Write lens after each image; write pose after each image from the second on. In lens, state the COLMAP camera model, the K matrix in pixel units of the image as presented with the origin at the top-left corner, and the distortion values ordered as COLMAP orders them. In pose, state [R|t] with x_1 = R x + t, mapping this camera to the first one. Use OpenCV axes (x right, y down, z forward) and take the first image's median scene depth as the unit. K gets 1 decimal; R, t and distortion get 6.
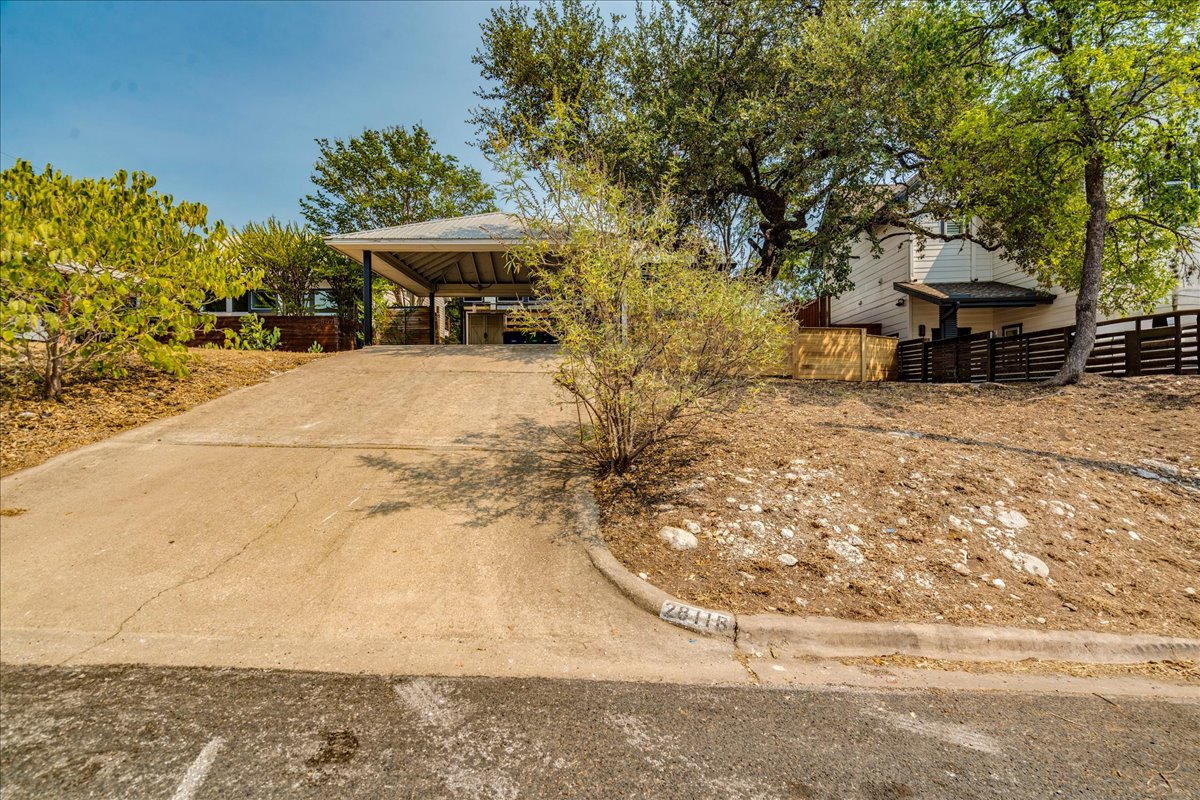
lens RADIAL K [[545.6, 0, 600.0], [0, 545.6, 400.0], [0, 0, 1]] dist [0.000730, 0.000048]
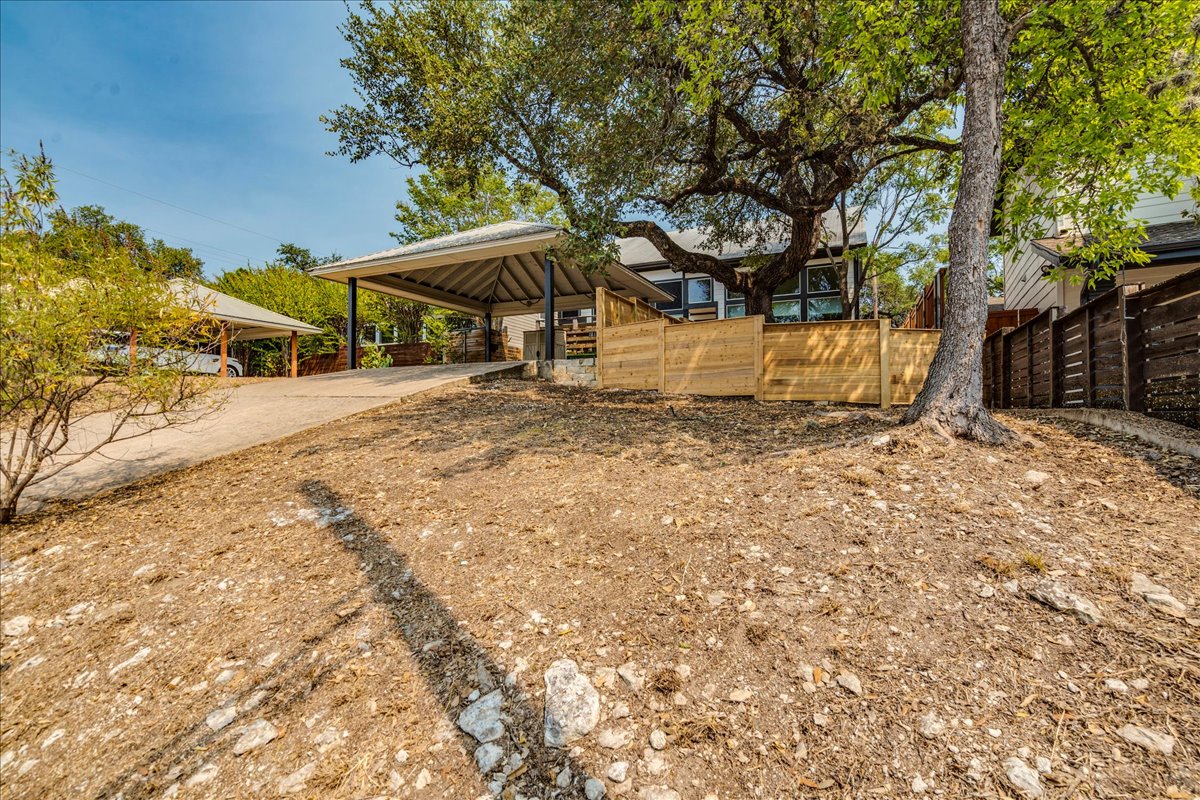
lens RADIAL K [[545.6, 0, 600.0], [0, 545.6, 400.0], [0, 0, 1]] dist [0.000730, 0.000048]
pose [[0.908212, -0.009055, -0.418412, 0.452776], [-0.003295, 0.999580, -0.028785, -0.018889], [0.418497, 0.027522, 0.907801, 0.305997]]
